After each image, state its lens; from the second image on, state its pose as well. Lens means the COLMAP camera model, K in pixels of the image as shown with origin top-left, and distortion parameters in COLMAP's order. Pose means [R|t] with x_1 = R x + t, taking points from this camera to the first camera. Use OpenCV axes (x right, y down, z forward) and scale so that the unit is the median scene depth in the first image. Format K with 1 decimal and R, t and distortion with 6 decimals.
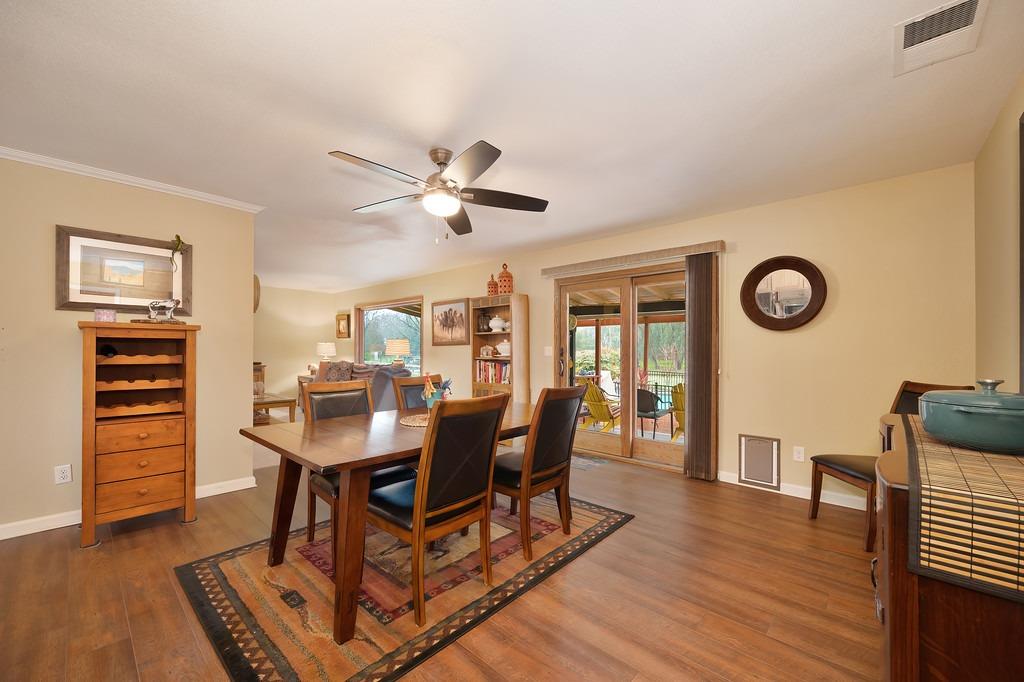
lens RADIAL K [[405.7, 0, 511.5], [0, 405.7, 342.9], [0, 0, 1]] dist [-0.000884, -0.000091]
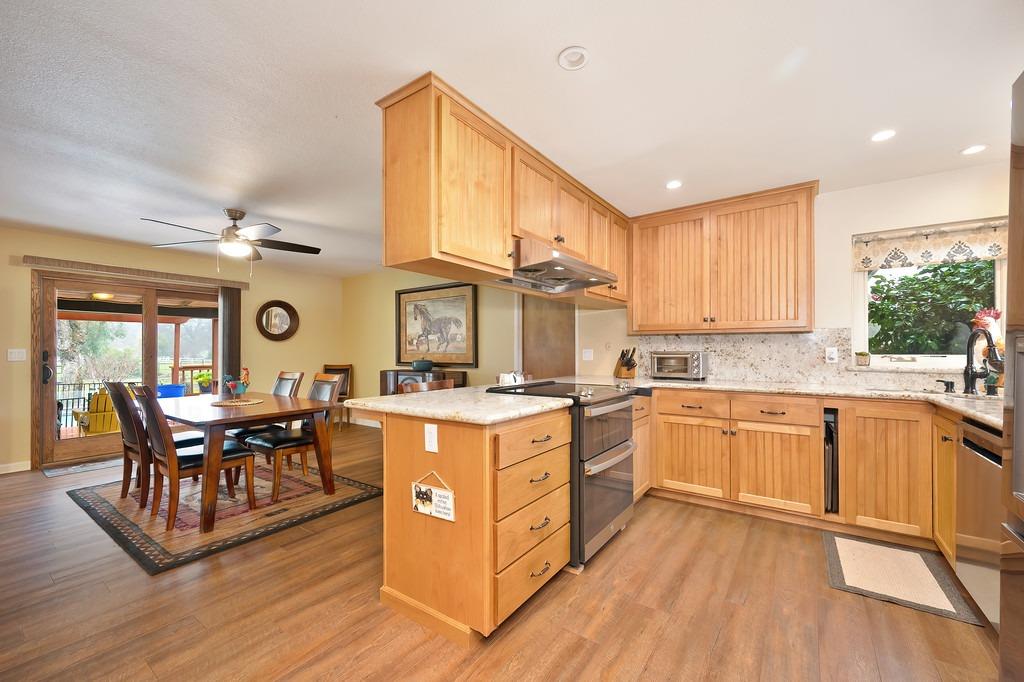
lens RADIAL K [[405.7, 0, 519.6], [0, 405.7, 345.9], [0, 0, 1]] dist [-0.000884, -0.000091]
pose [[-0.126905, 0.006220, 0.991895, -0.804225], [-0.012888, 0.999886, -0.007919, -0.004474], [-0.991831, -0.013789, -0.126811, 0.100414]]
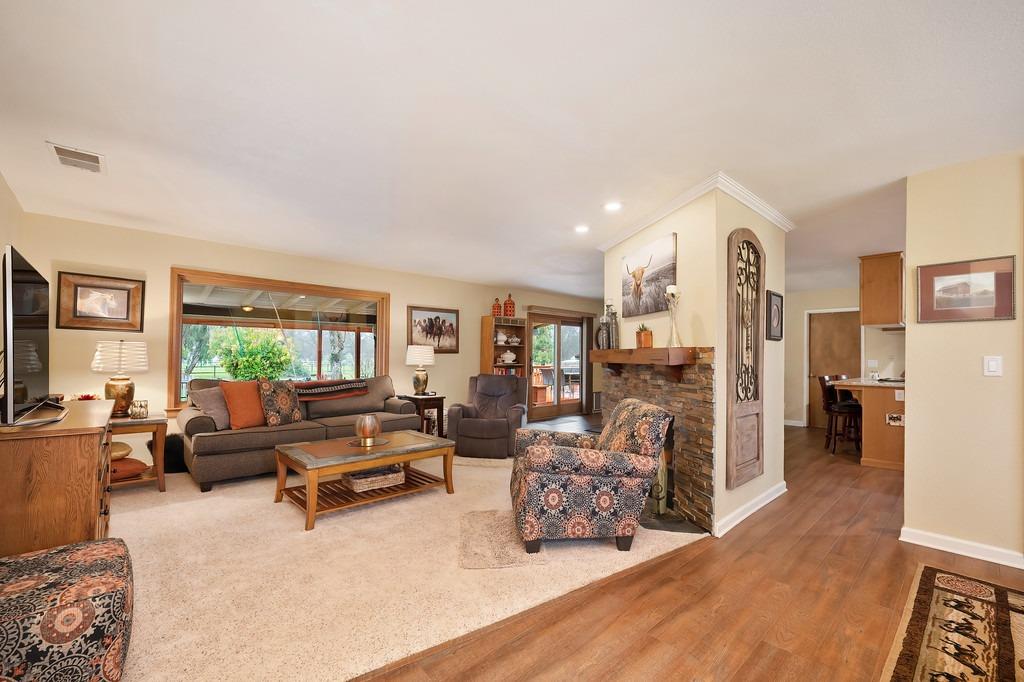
lens RADIAL K [[435.6, 0, 522.0], [0, 435.6, 349.2], [0, 0, 1]] dist [0.003013, 0.000270]
pose [[0.071063, 0.015272, 0.997355, -1.442674], [-0.025258, 0.999590, -0.013507, 0.006088], [-0.997152, -0.024232, 0.071420, 0.849869]]
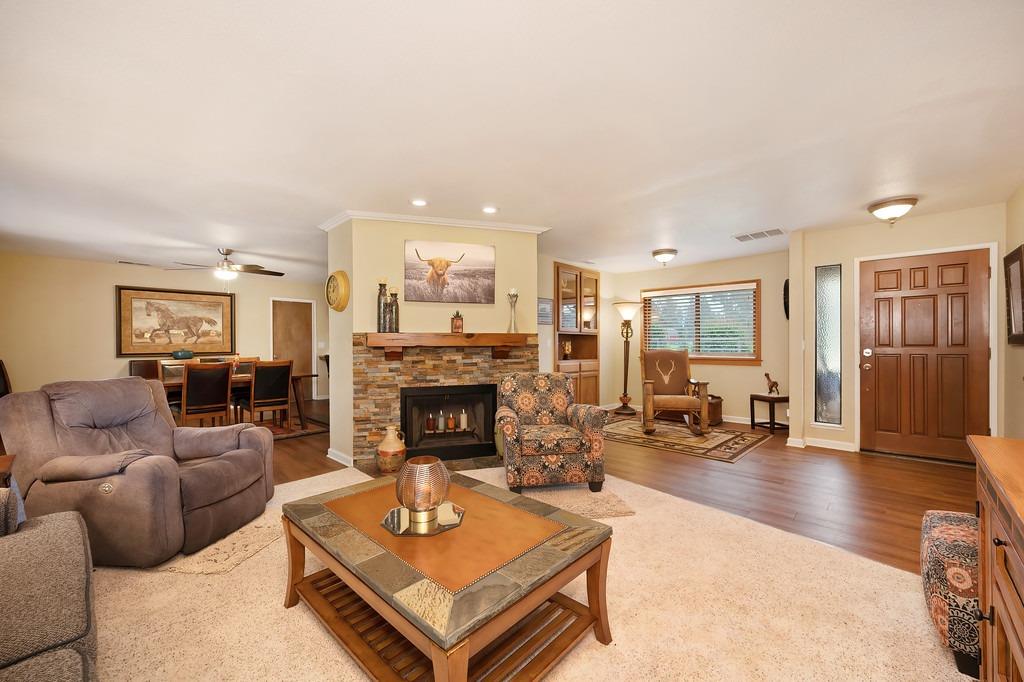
lens RADIAL K [[405.7, 0, 522.5], [0, 405.7, 343.0], [0, 0, 1]] dist [-0.000884, -0.000091]
pose [[-0.999996, -0.000551, -0.002831, -0.814409], [-0.000507, 0.999881, -0.015415, 0.022045], [0.002839, -0.015413, -0.999877, 1.492360]]
